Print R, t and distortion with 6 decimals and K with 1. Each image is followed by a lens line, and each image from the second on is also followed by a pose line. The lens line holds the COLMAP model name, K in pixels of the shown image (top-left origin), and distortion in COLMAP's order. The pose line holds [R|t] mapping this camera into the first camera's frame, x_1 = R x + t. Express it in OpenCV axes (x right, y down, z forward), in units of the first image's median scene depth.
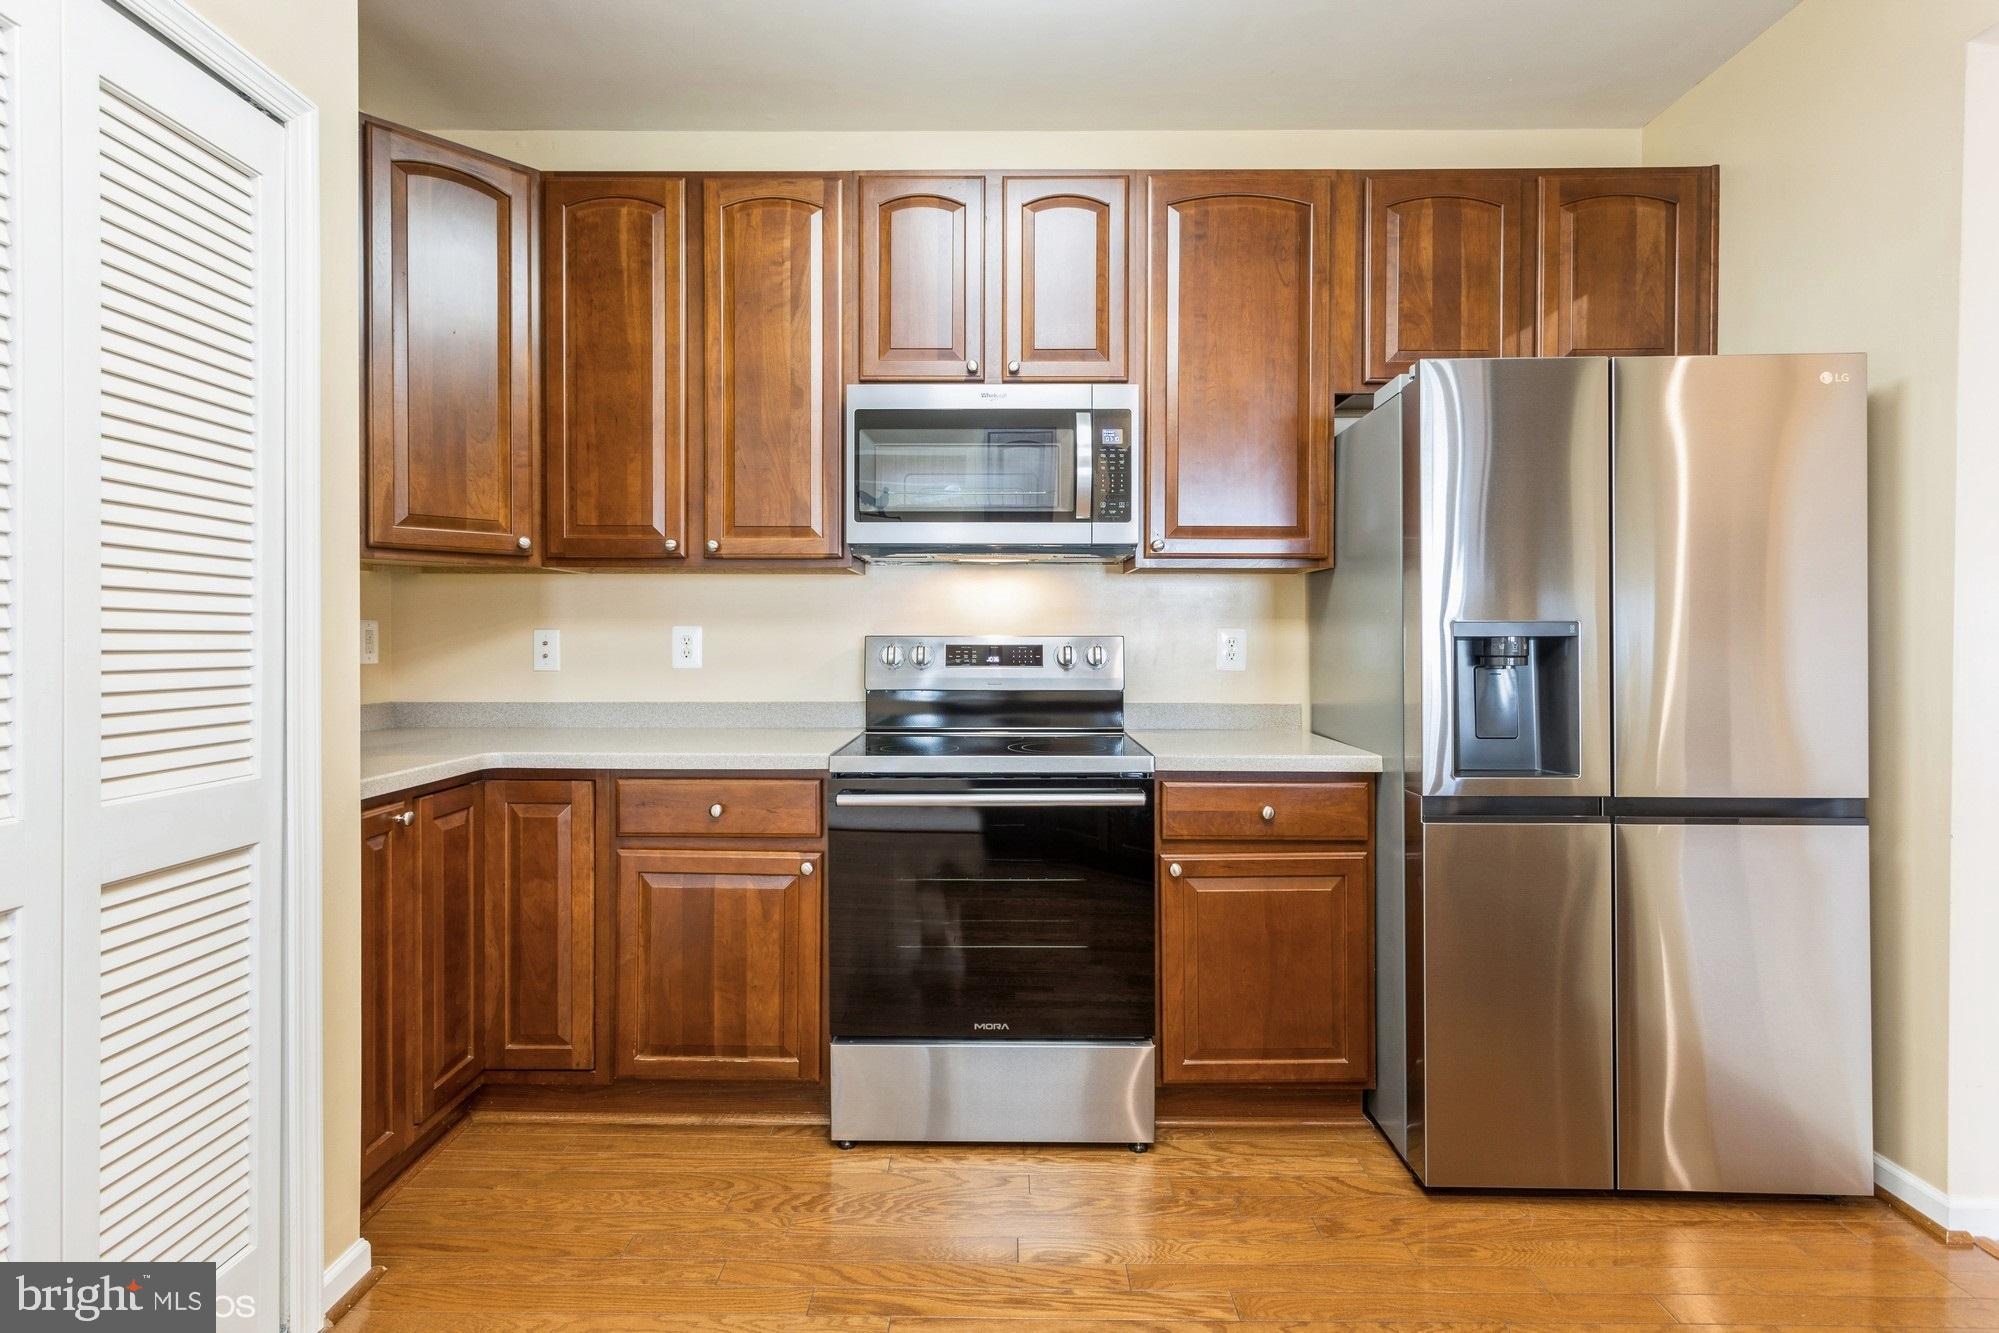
lens RADIAL K [[976.6, 0, 1003.7], [0, 976.6, 644.7], [0, 0, 1]] dist [0.002997, 0.003017]
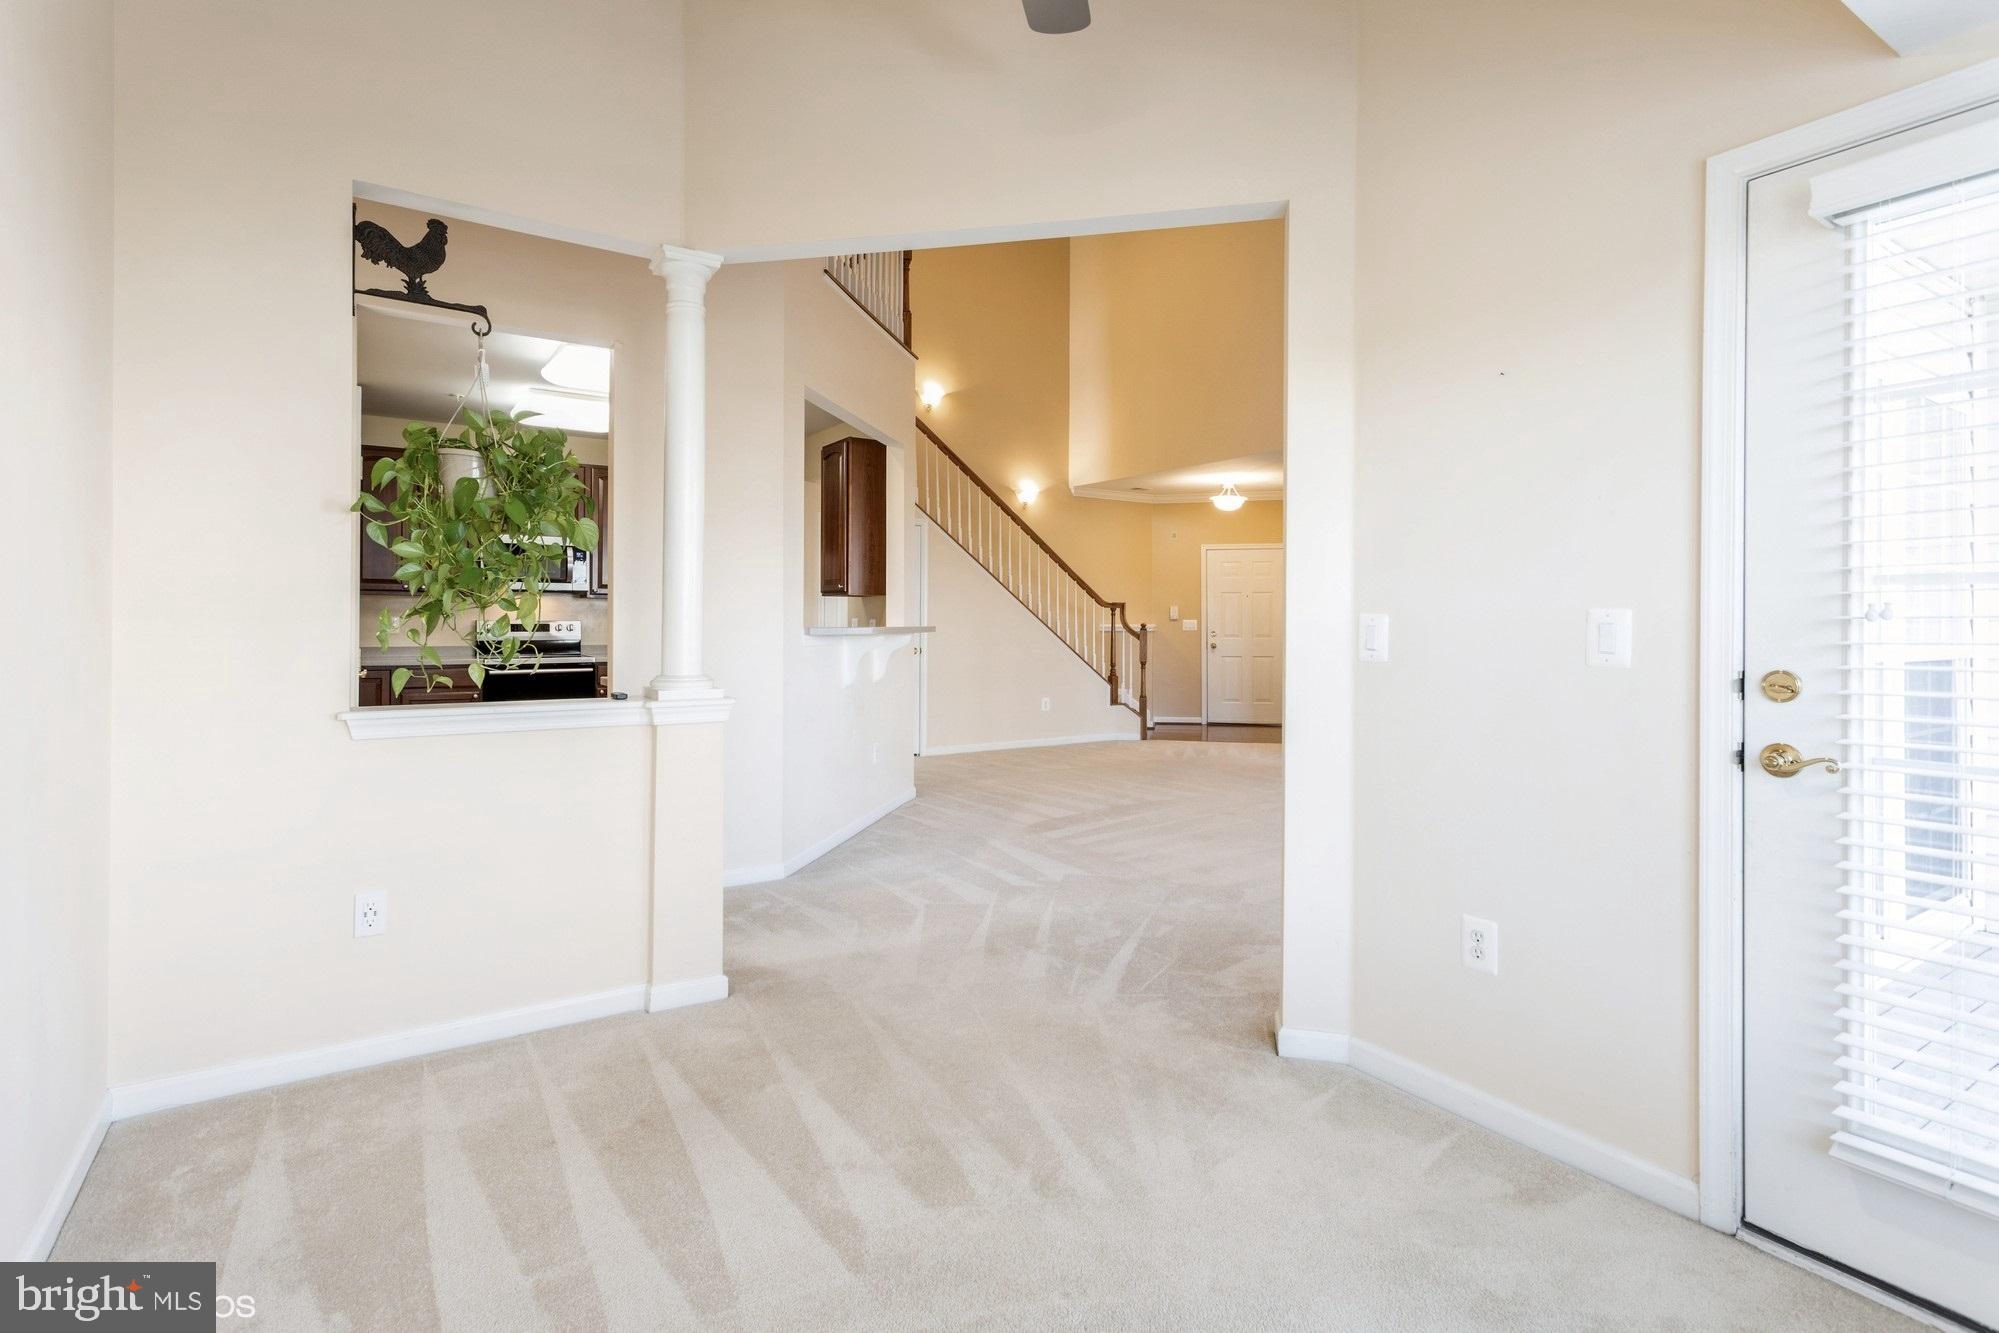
lens RADIAL K [[976.6, 0, 985.7], [0, 976.6, 621.4], [0, 0, 1]] dist [0.002997, 0.003017]
pose [[0.822969, 0.003460, 0.568076, -0.609957], [0.002261, 0.999954, -0.009367, 0.025361], [-0.568082, 0.008993, 0.822923, -2.360233]]
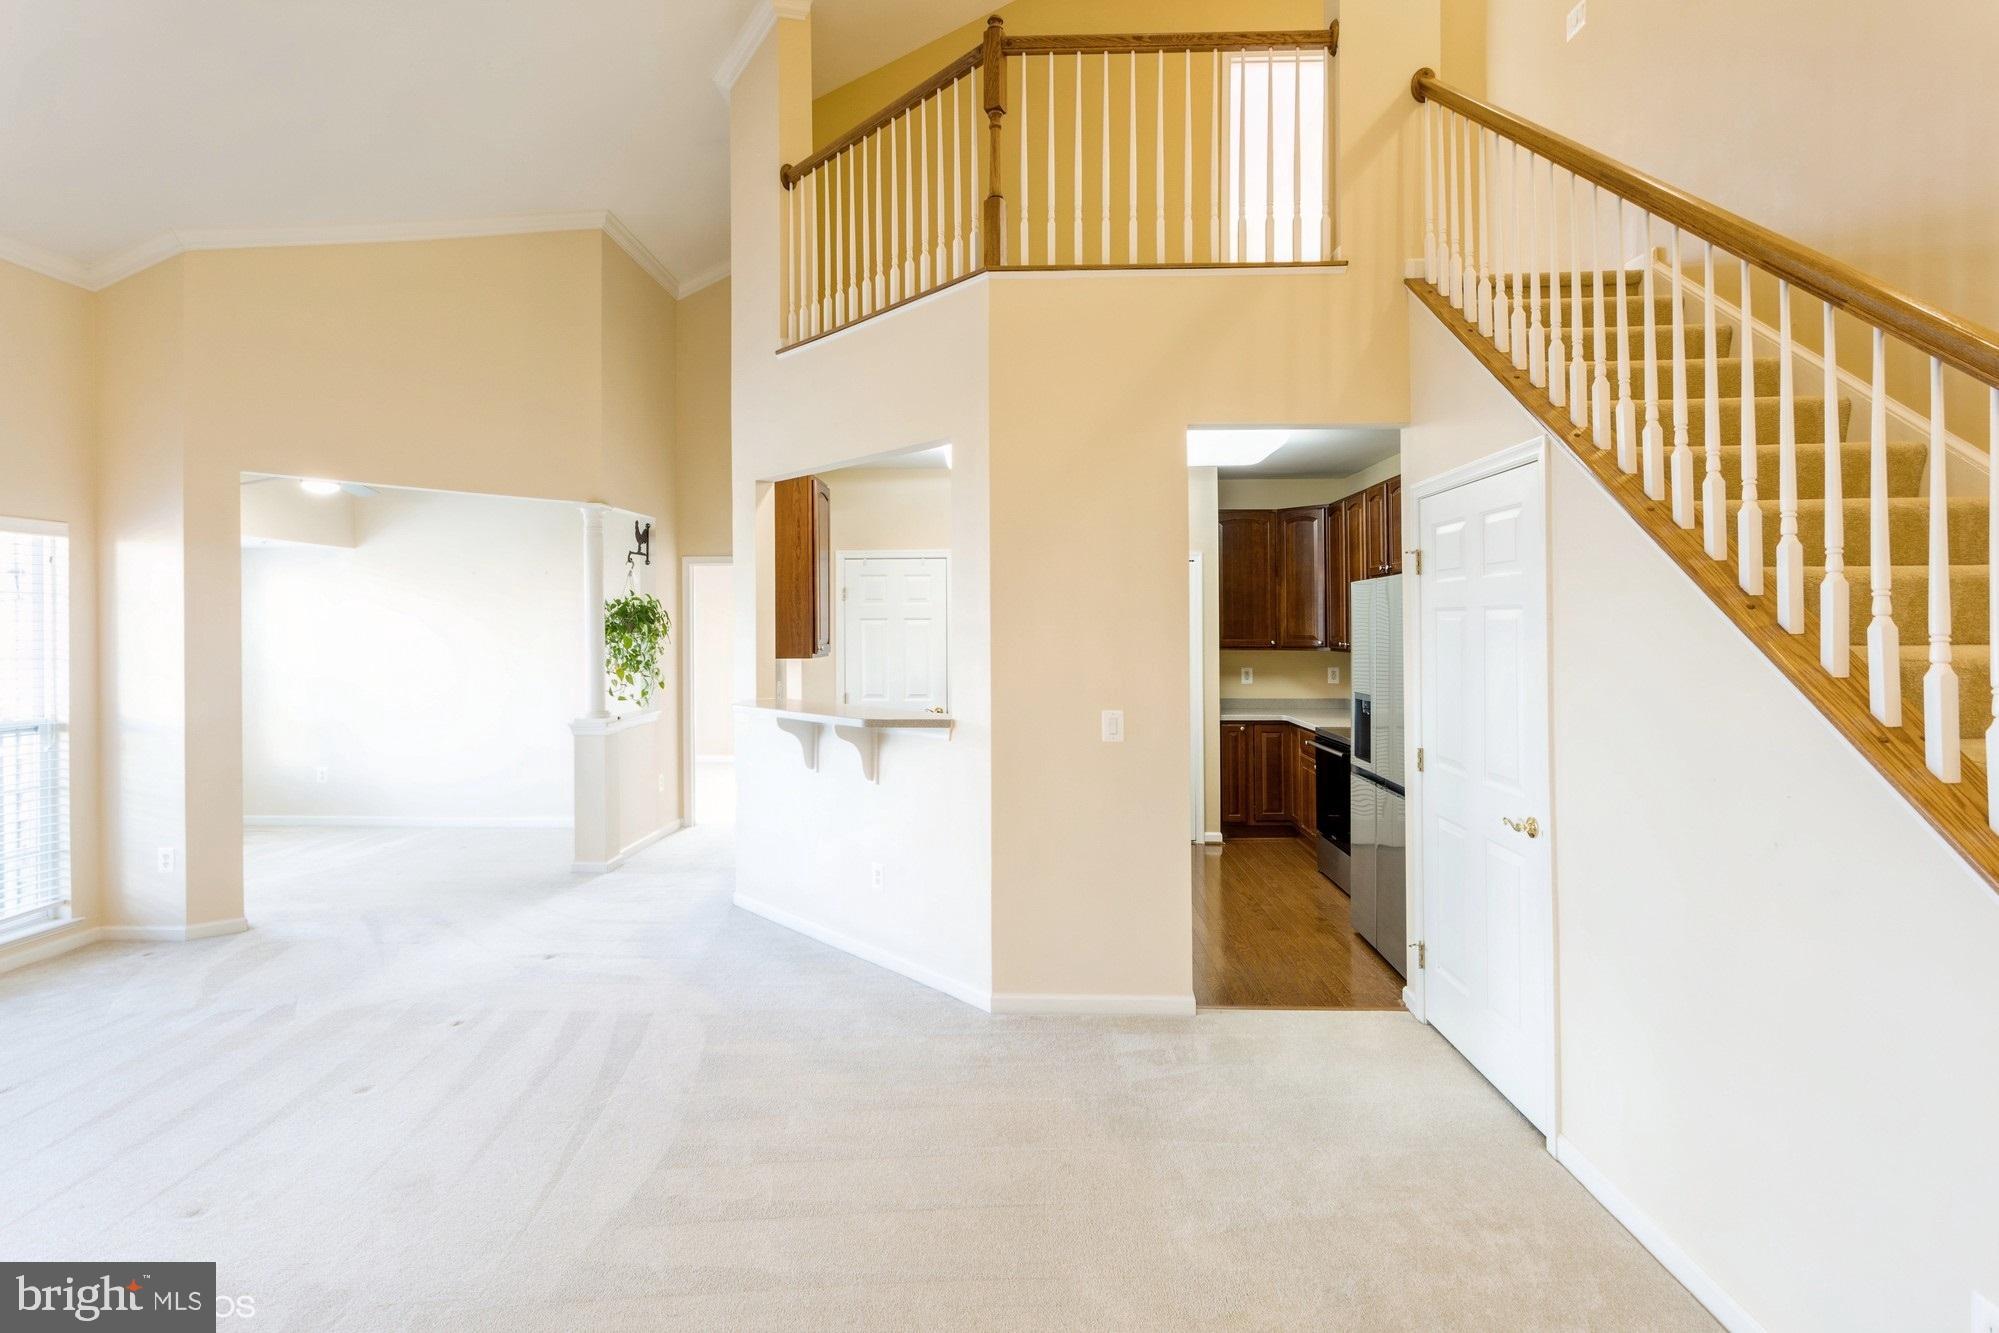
lens RADIAL K [[976.6, 0, 975.7], [0, 976.6, 628.4], [0, 0, 1]] dist [0.002997, 0.003017]
pose [[0.009432, -0.000805, -0.999955, 2.469029], [-0.010520, 0.999944, -0.000904, -0.147384], [0.999900, 0.010528, 0.009423, -0.023443]]
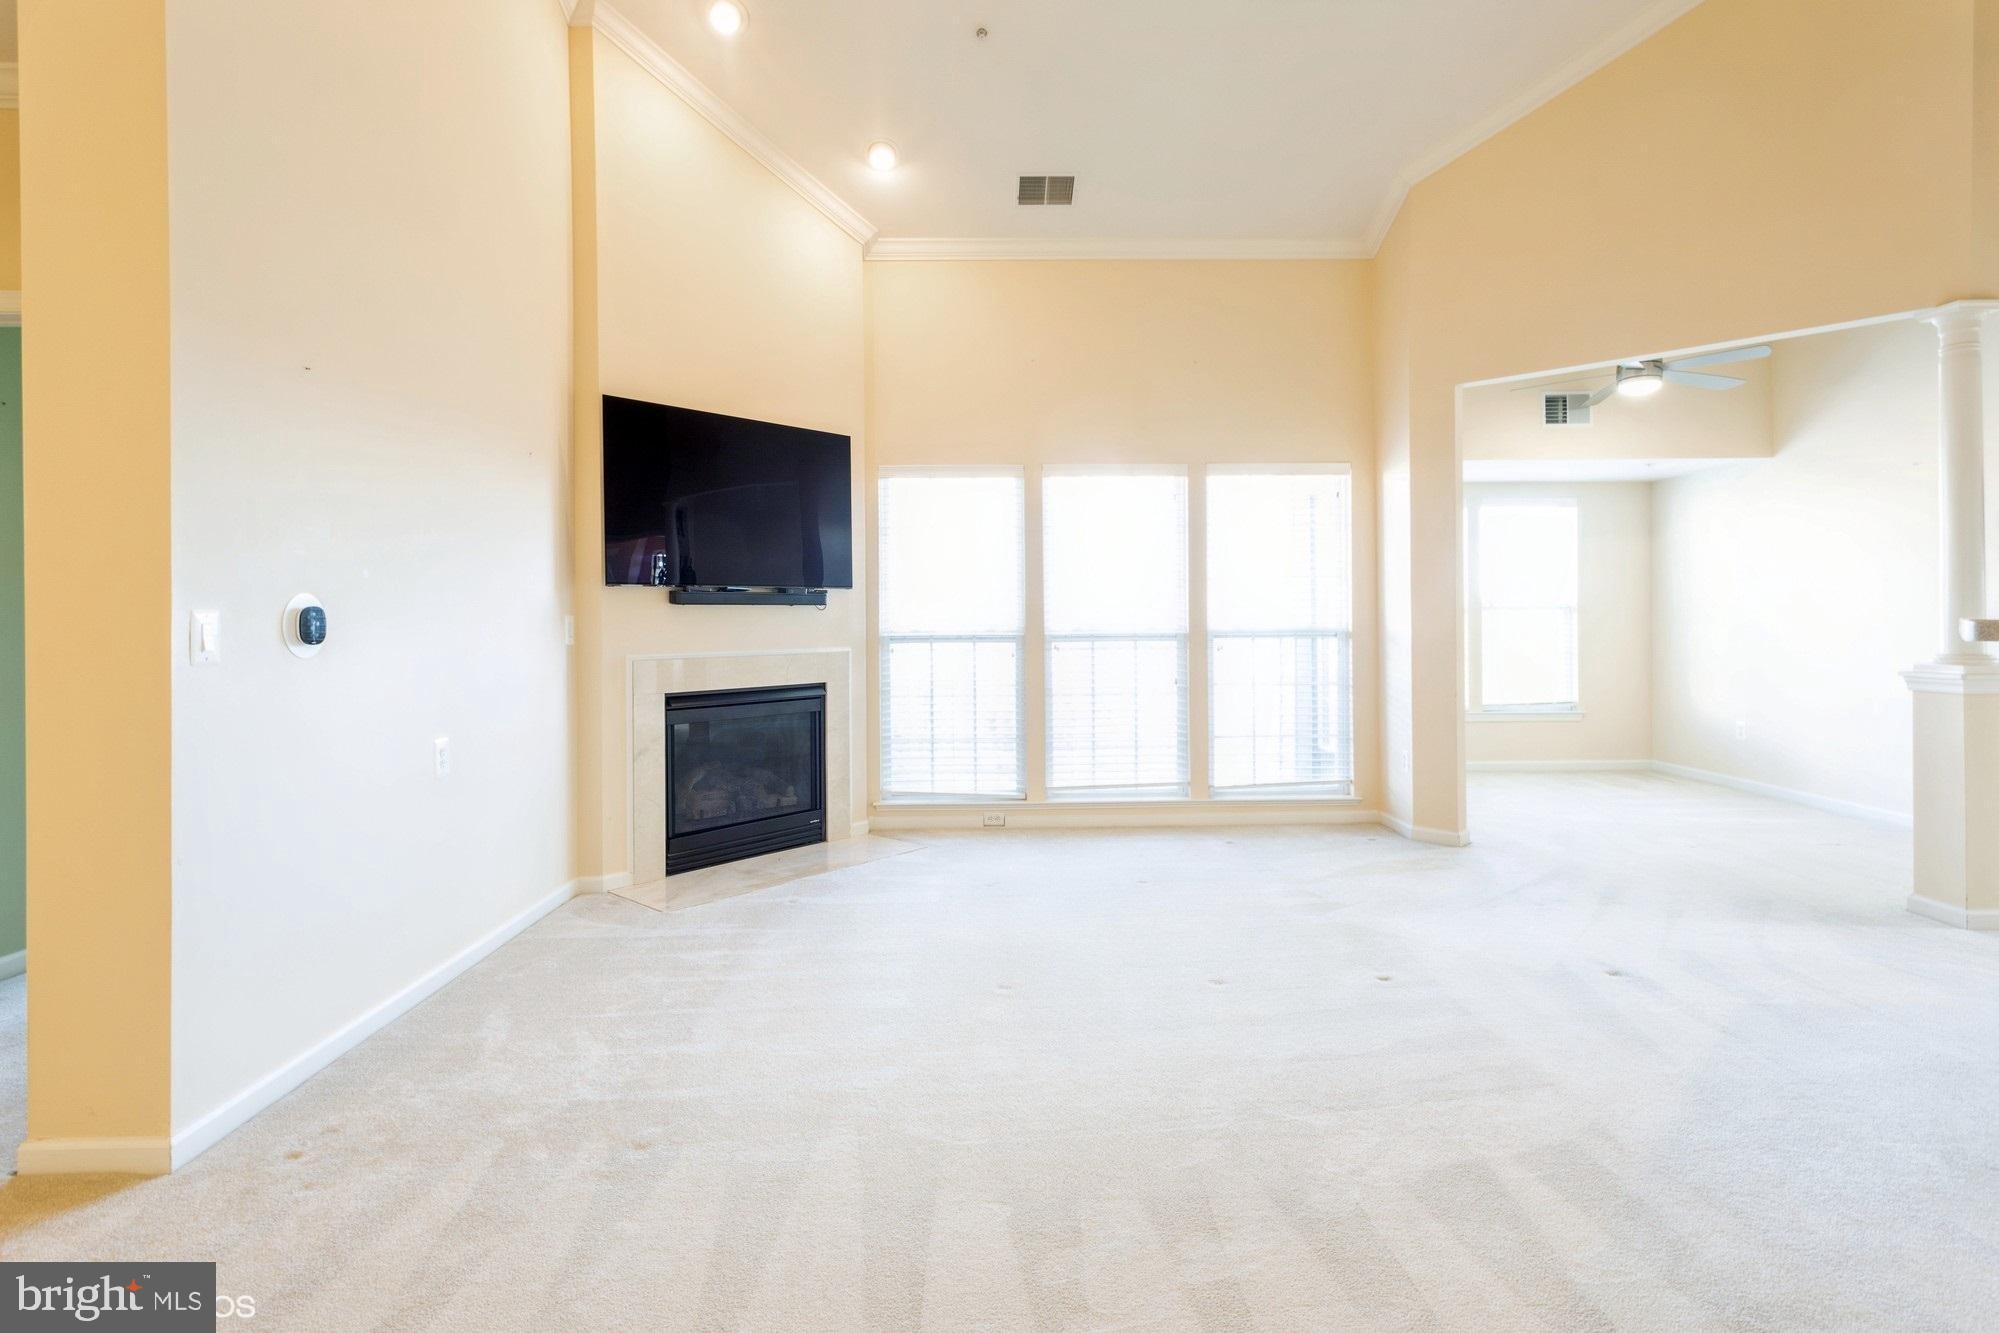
lens RADIAL K [[976.6, 0, 1018.4], [0, 976.6, 625.0], [0, 0, 1]] dist [0.002997, 0.003017]
pose [[-0.997527, 0.008895, -0.069716, 1.443735], [0.007820, 0.999847, 0.015676, 0.001282], [0.069844, 0.015092, -0.997444, 0.437703]]
